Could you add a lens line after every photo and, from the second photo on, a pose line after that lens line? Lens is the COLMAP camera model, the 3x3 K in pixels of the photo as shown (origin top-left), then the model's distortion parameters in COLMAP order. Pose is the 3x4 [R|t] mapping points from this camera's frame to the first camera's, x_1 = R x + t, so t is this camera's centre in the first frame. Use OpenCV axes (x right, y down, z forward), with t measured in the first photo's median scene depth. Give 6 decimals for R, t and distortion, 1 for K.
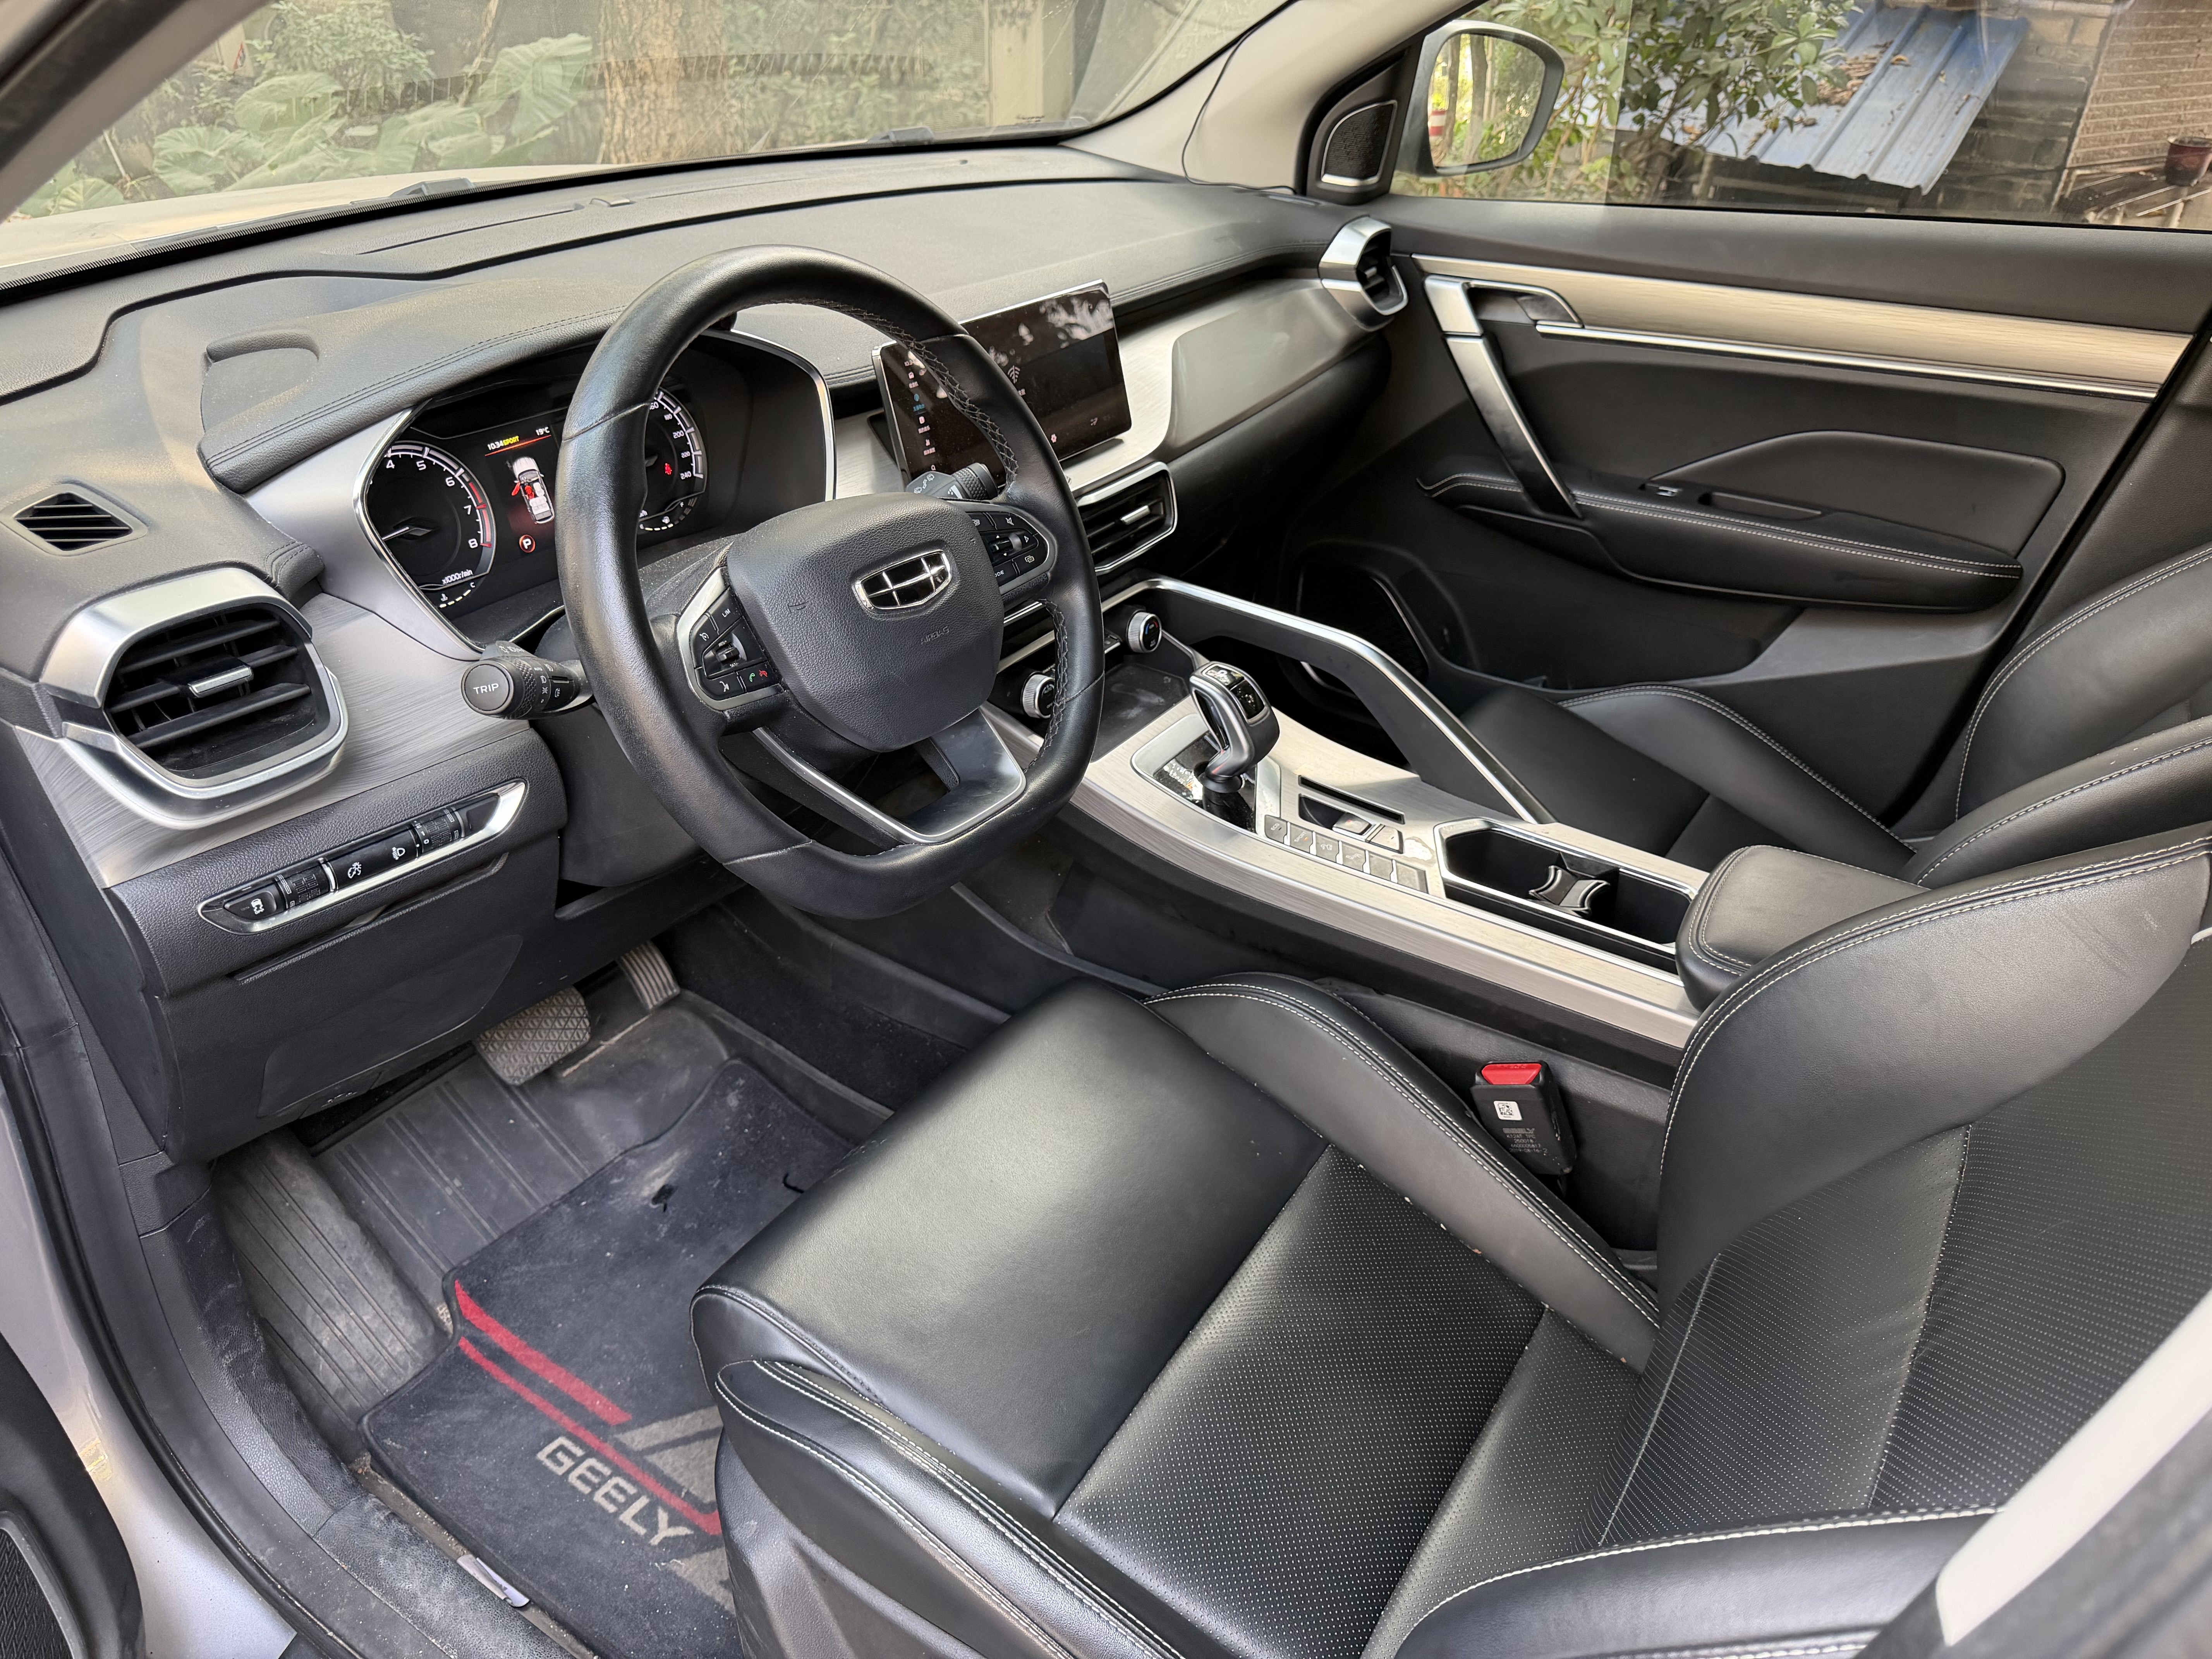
lens RADIAL K [[1549.8, 0, 1106.0], [0, 1549.8, 829.5], [0, 0, 1]] dist [0.112239, -0.211545]
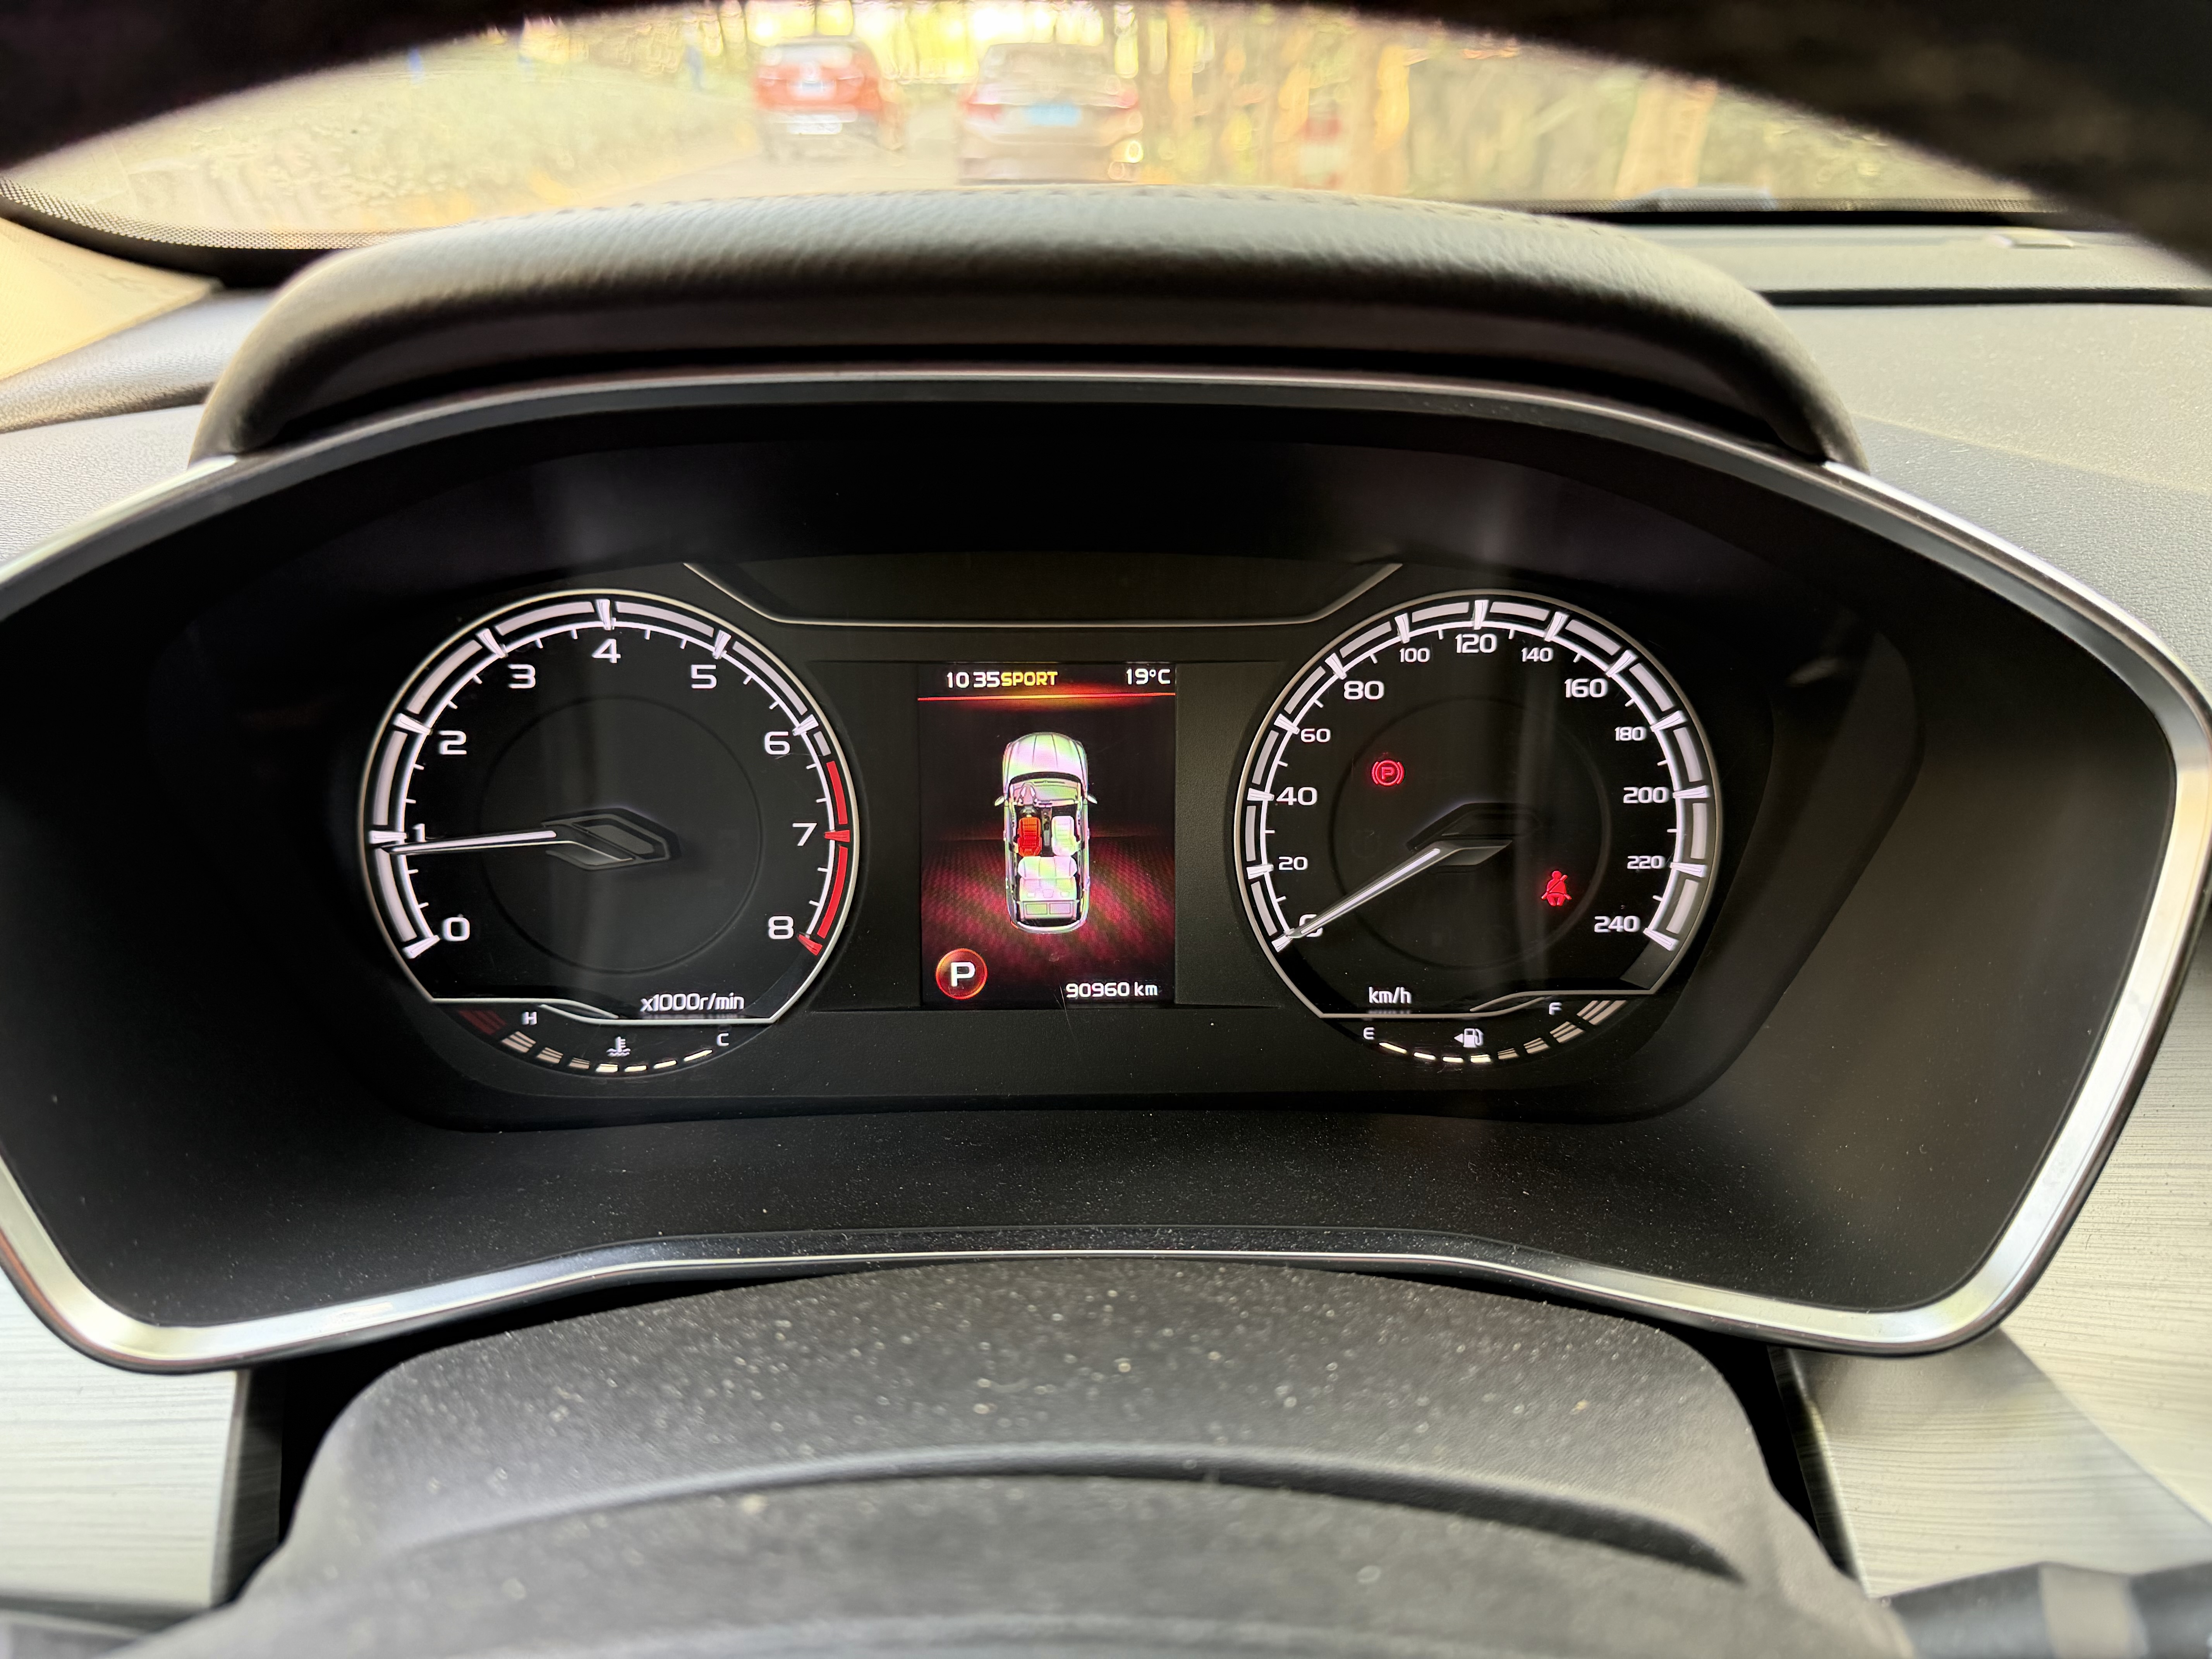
lens RADIAL K [[1552.4, 0, 1104.0], [0, 1552.4, 874.1], [0, 0, 1]] dist [0.139506, -0.211226]
pose [[0.575487, 0.330831, -0.747907, -0.101514], [-0.409574, 0.908161, 0.086566, -0.219874], [0.707859, 0.256505, 0.658135, 0.725214]]
